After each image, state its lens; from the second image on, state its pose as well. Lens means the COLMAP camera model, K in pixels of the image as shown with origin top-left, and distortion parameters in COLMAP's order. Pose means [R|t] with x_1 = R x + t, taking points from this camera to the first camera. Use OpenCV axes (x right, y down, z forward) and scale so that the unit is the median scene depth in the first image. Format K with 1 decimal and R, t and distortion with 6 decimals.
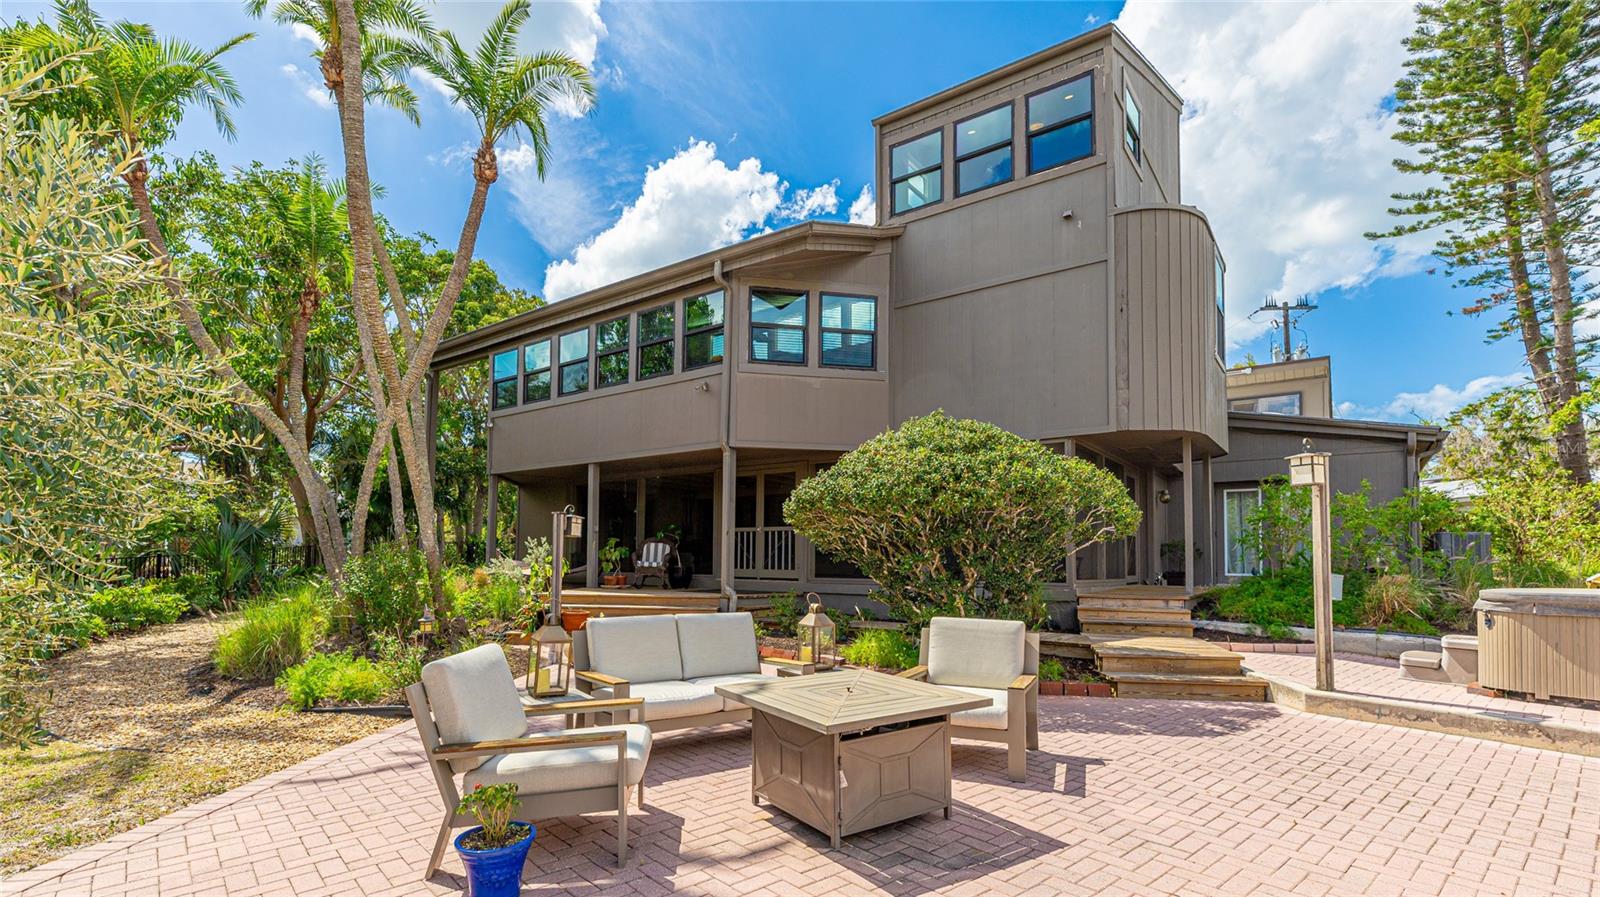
lens RADIAL K [[730.7, 0, 800.0], [0, 730.7, 535.0], [0, 0, 1]] dist [0.001803, 0.000204]
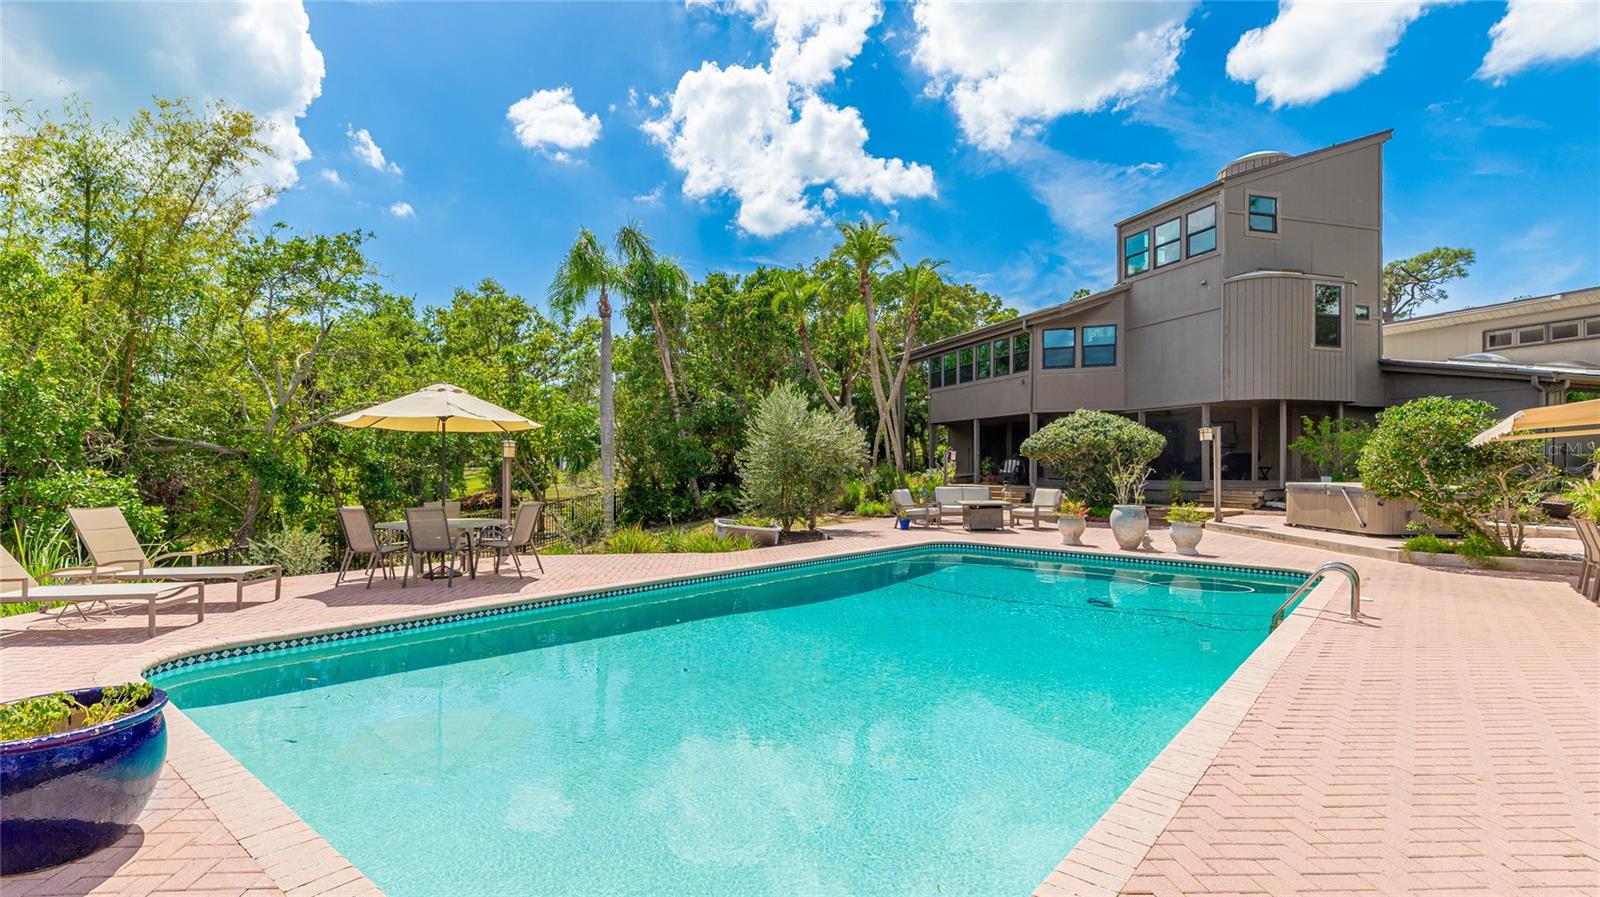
lens RADIAL K [[724.6, 0, 800.0], [0, 724.6, 448.5], [0, 0, 1]] dist [0.003490, 0.000679]
pose [[0.812189, -0.017179, -0.583141, 0.542331], [0.023526, 0.999718, 0.003315, -0.043177], [0.582920, -0.016411, 0.812364, -0.988273]]
